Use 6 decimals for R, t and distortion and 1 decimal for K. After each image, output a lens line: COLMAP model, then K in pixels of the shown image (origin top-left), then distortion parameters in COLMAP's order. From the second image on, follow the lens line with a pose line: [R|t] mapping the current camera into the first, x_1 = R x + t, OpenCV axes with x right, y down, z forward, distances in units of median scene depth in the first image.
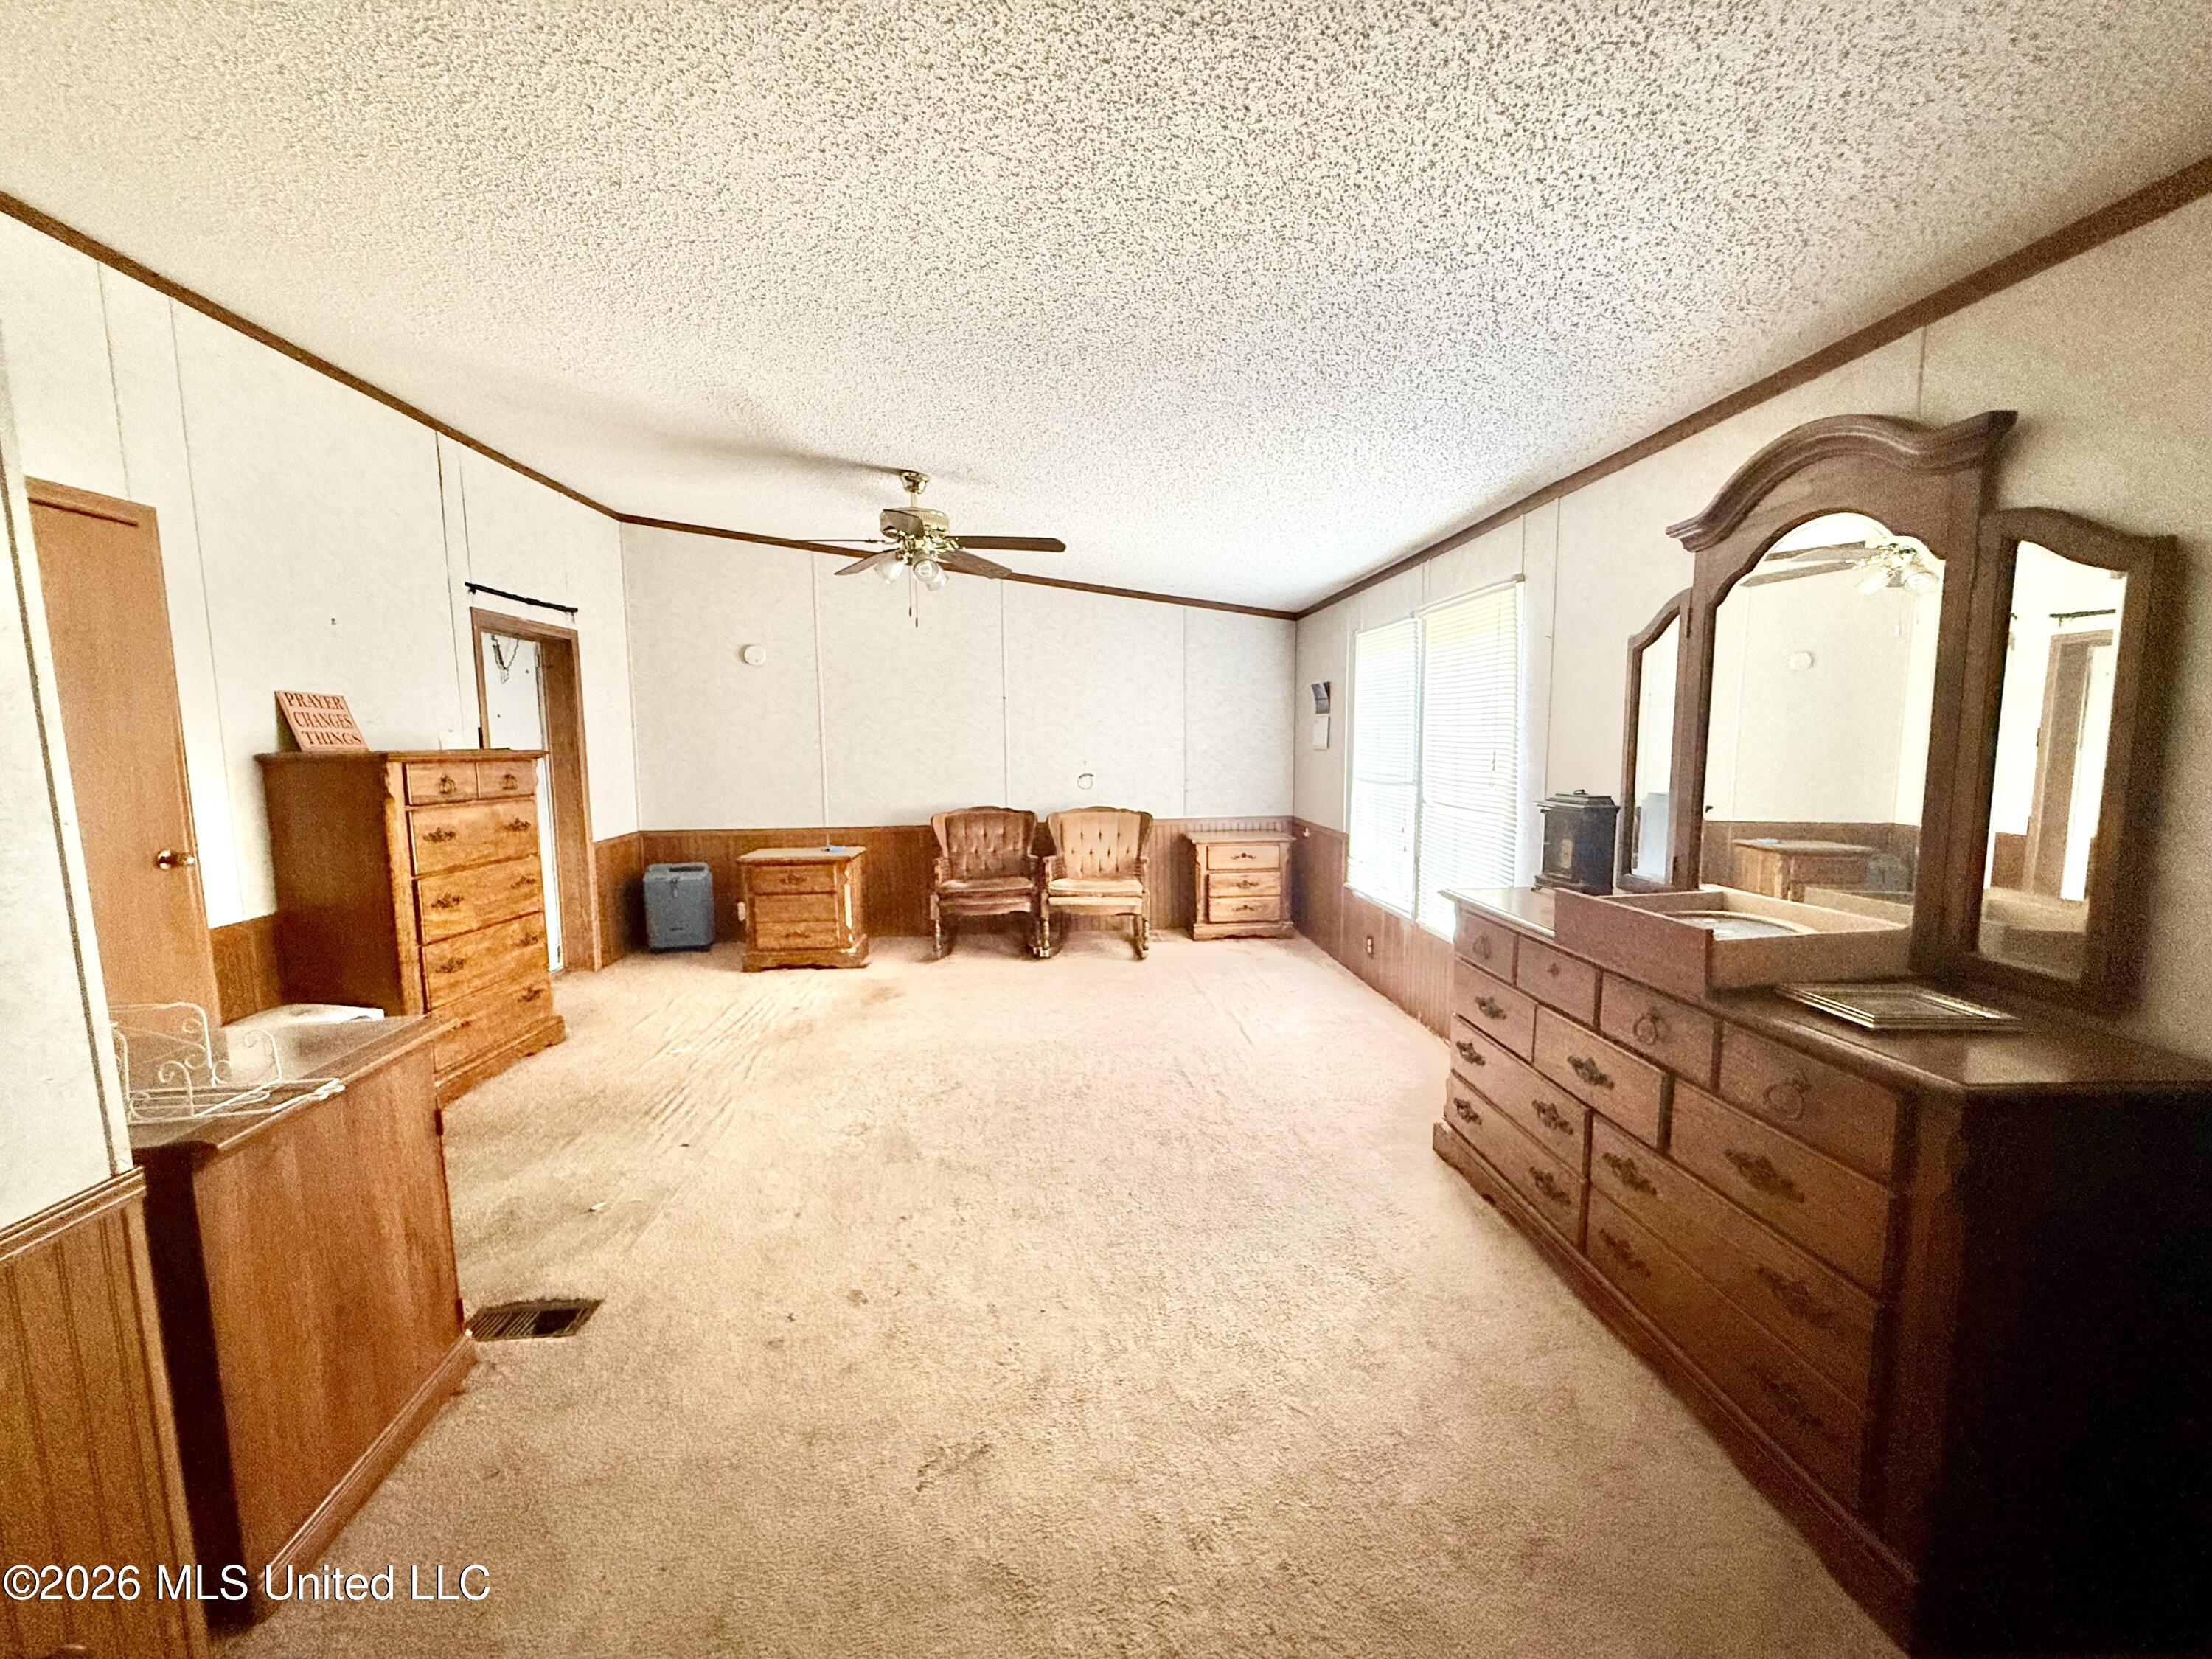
lens RADIAL K [[885.1, 0, 1100.3], [0, 885.1, 832.0], [0, 0, 1]] dist [0.005067, -0.000182]
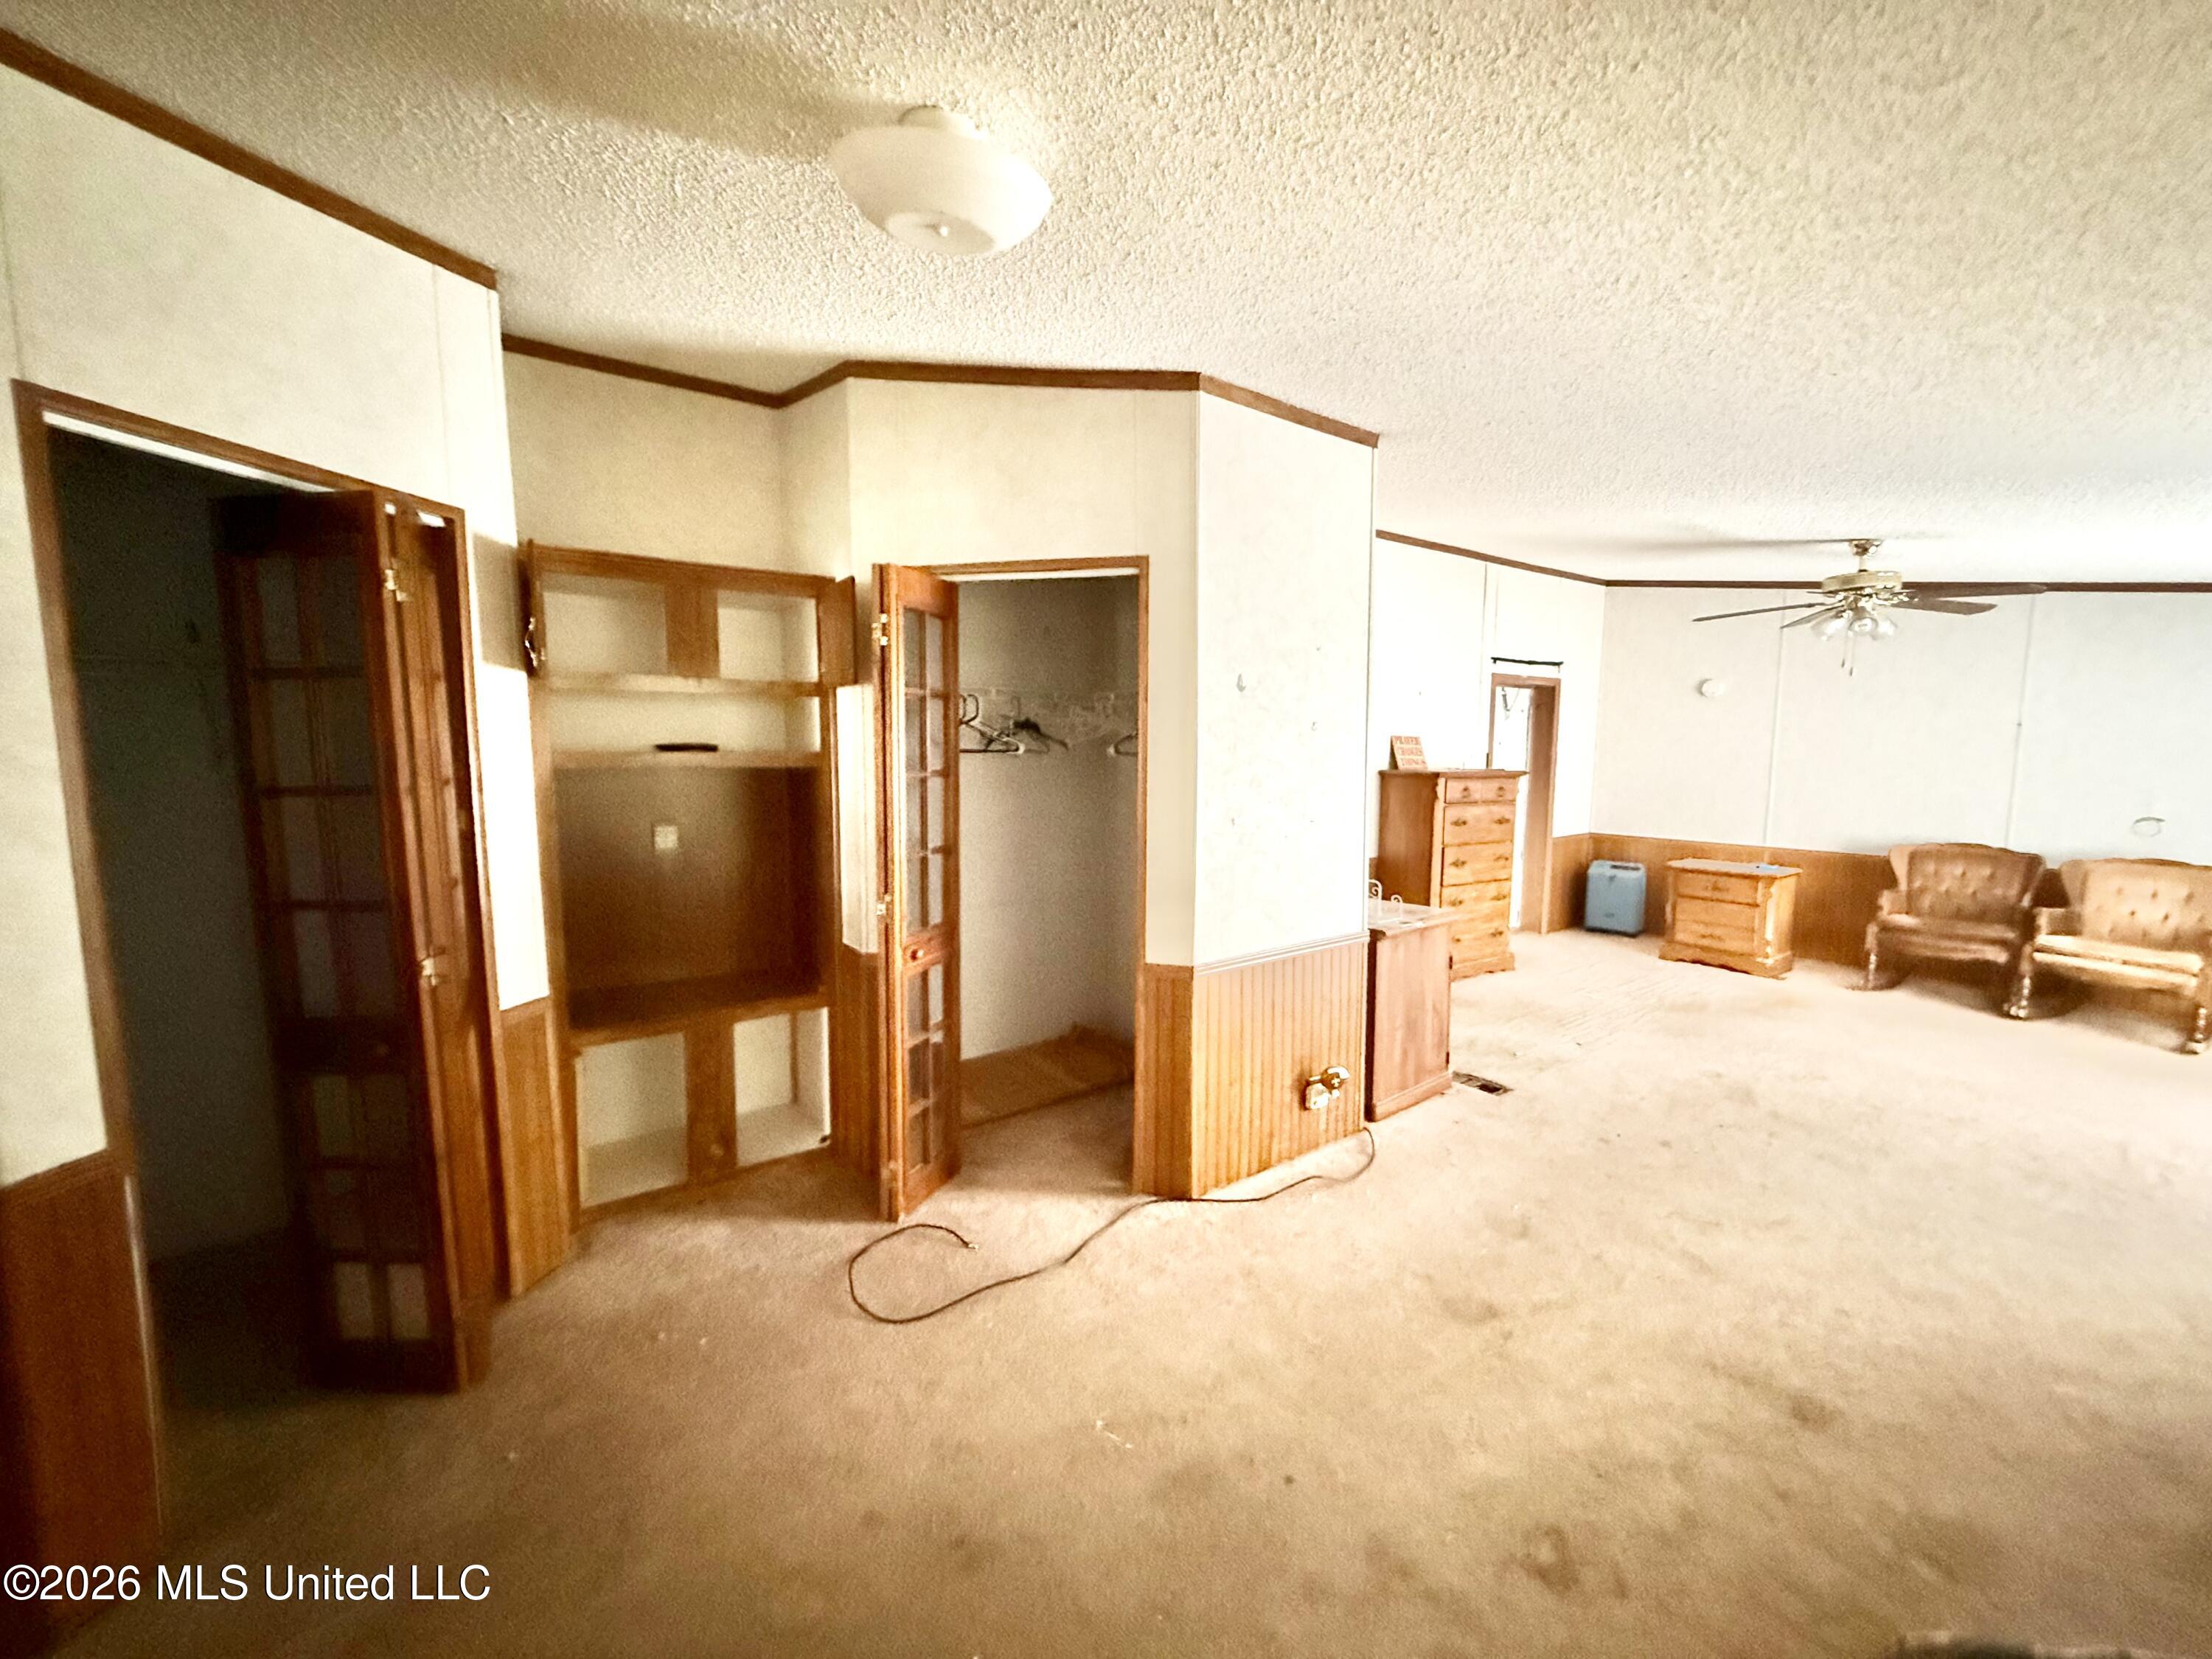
lens RADIAL K [[885.1, 0, 1102.4], [0, 885.1, 833.7], [0, 0, 1]] dist [0.005067, -0.000182]
pose [[0.533693, 0.101282, -0.839592, 0.183220], [-0.099440, 0.993431, 0.056630, -0.001934], [0.839812, 0.053266, 0.540258, -0.284827]]
